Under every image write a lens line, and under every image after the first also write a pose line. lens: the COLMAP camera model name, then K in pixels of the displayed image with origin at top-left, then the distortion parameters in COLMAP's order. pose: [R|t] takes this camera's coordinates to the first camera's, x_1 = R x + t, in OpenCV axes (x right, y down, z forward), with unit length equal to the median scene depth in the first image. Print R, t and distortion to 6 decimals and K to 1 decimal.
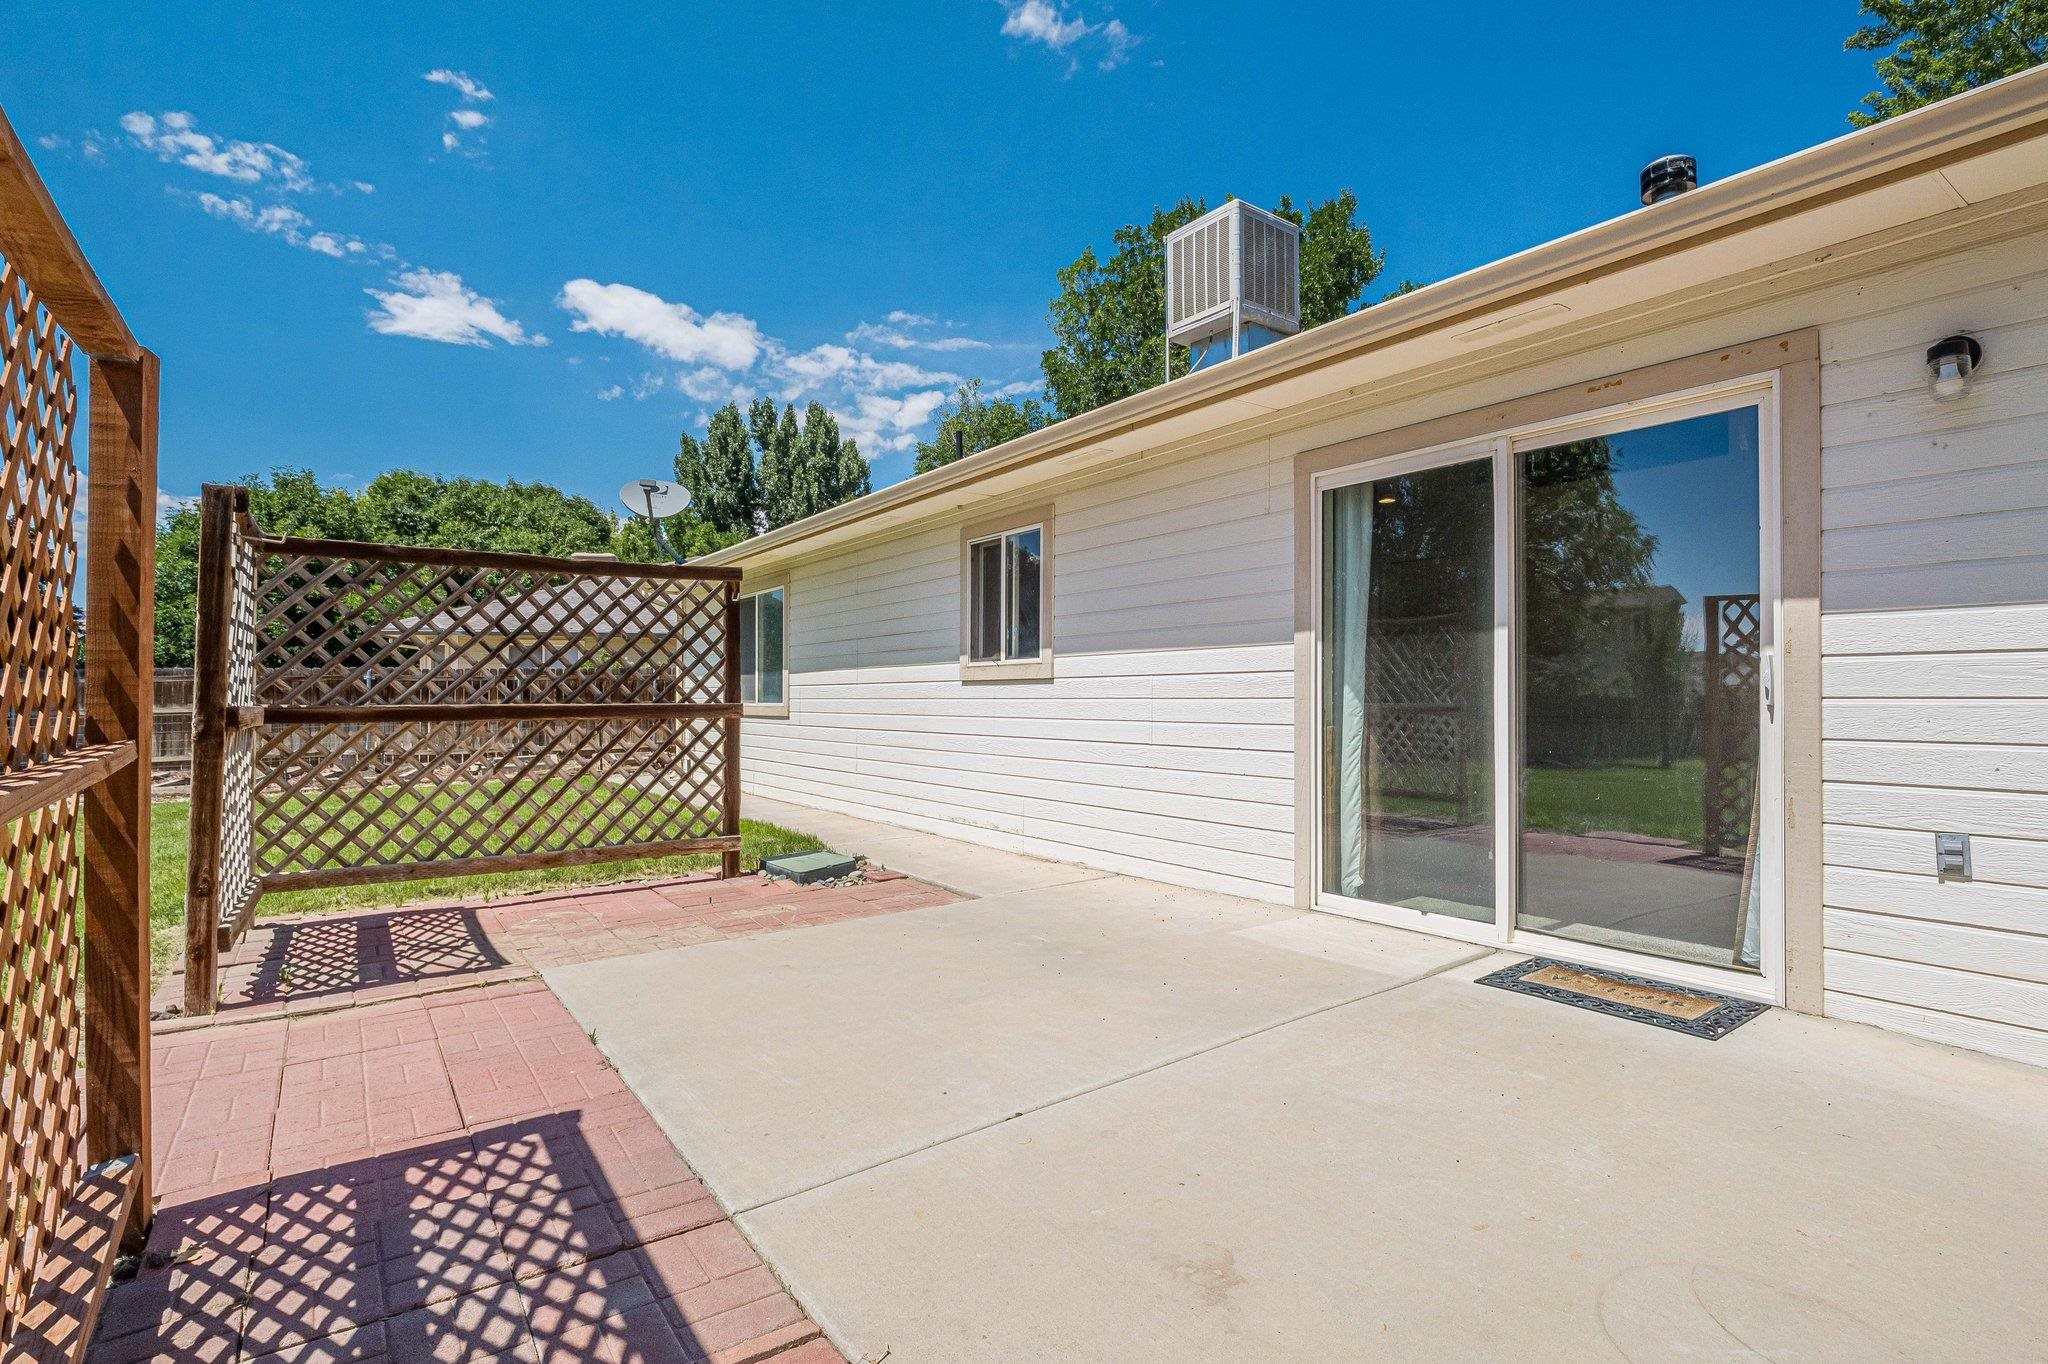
lens RADIAL K [[987.9, 0, 1003.0], [0, 987.9, 681.8], [0, 0, 1]] dist [-0.006111, -0.006214]
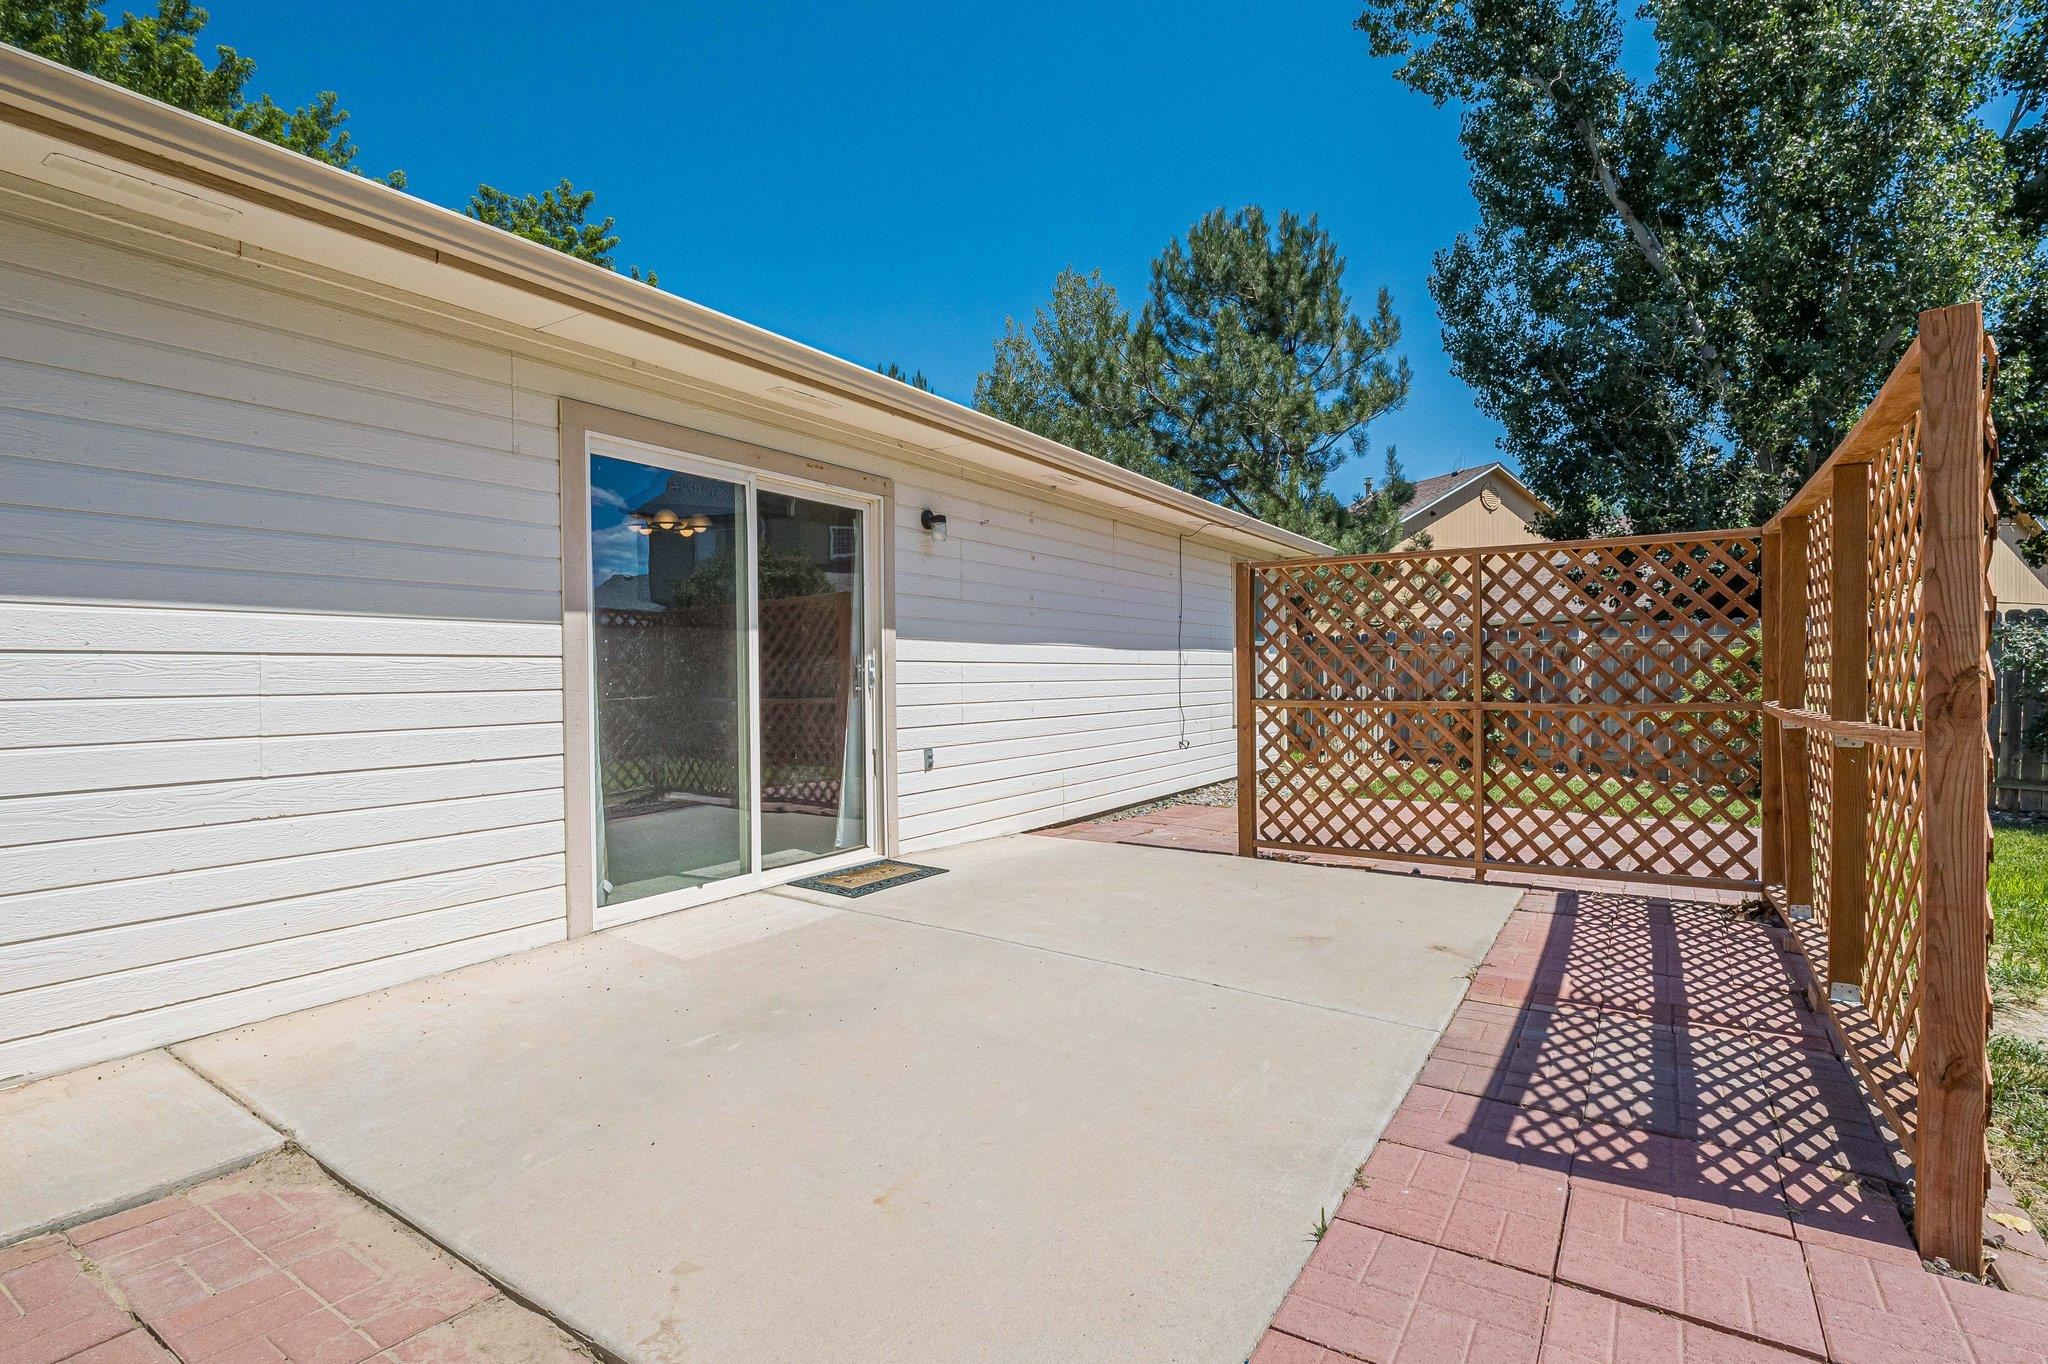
lens RADIAL K [[987.9, 0, 1029.5], [0, 987.9, 677.6], [0, 0, 1]] dist [-0.006111, -0.006214]
pose [[-0.389695, 0.000159, 0.920944, -0.985806], [-0.008356, 0.999958, -0.003709, 0.009631], [-0.920906, -0.009140, -0.389677, 1.514850]]
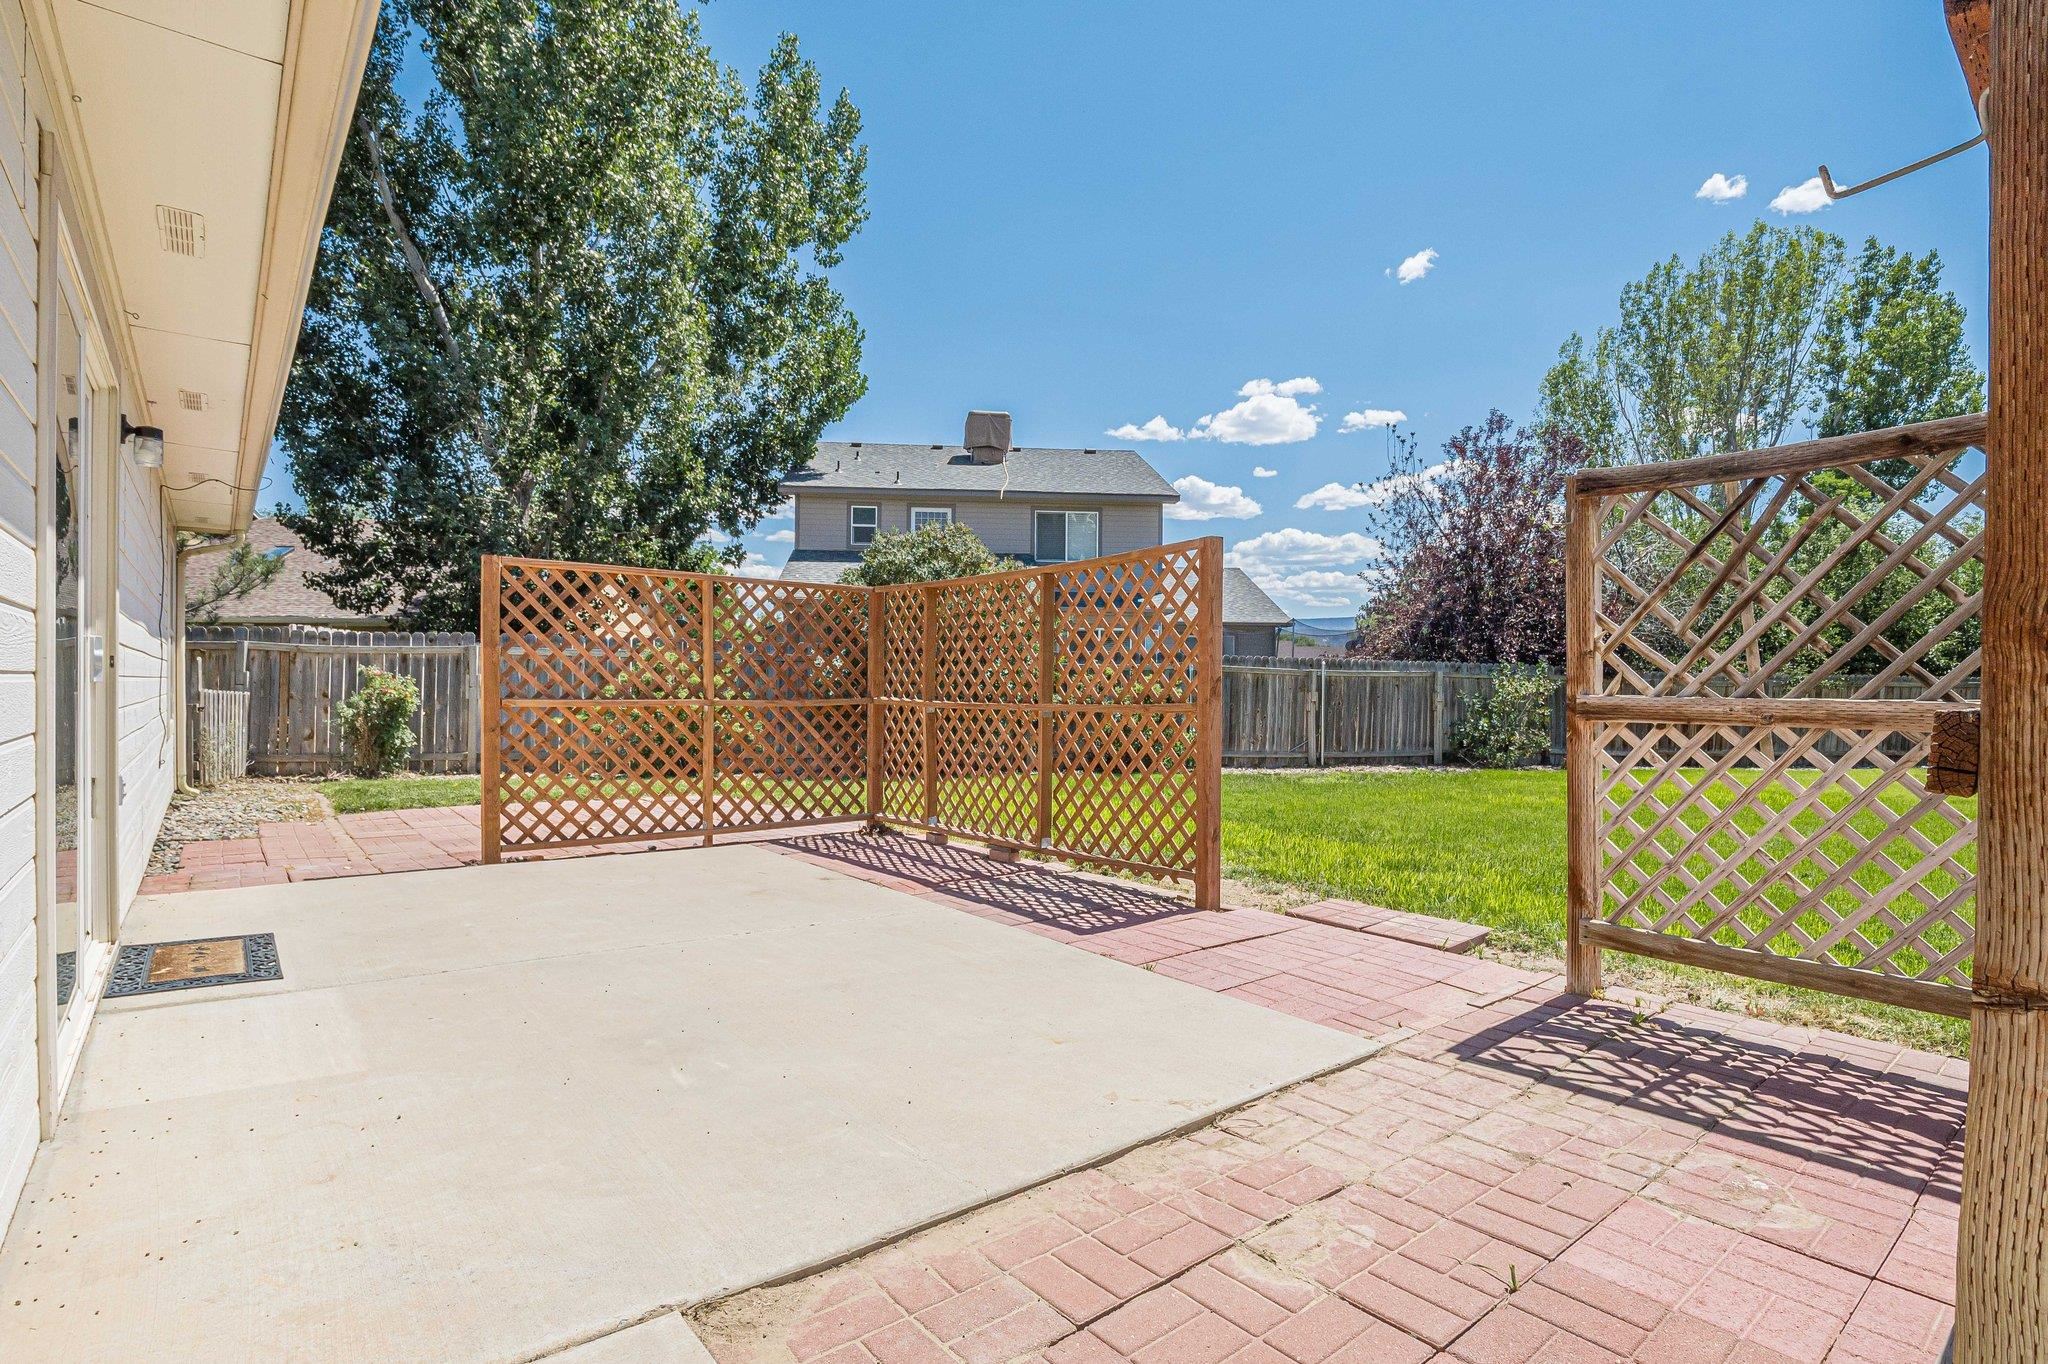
lens RADIAL K [[987.9, 0, 1030.5], [0, 987.9, 699.2], [0, 0, 1]] dist [-0.006111, -0.006214]
pose [[-0.995322, -0.008274, -0.096254, -0.163779], [-0.007985, 0.999962, -0.003391, 0.040734], [0.096279, -0.002607, -0.995351, 2.325713]]
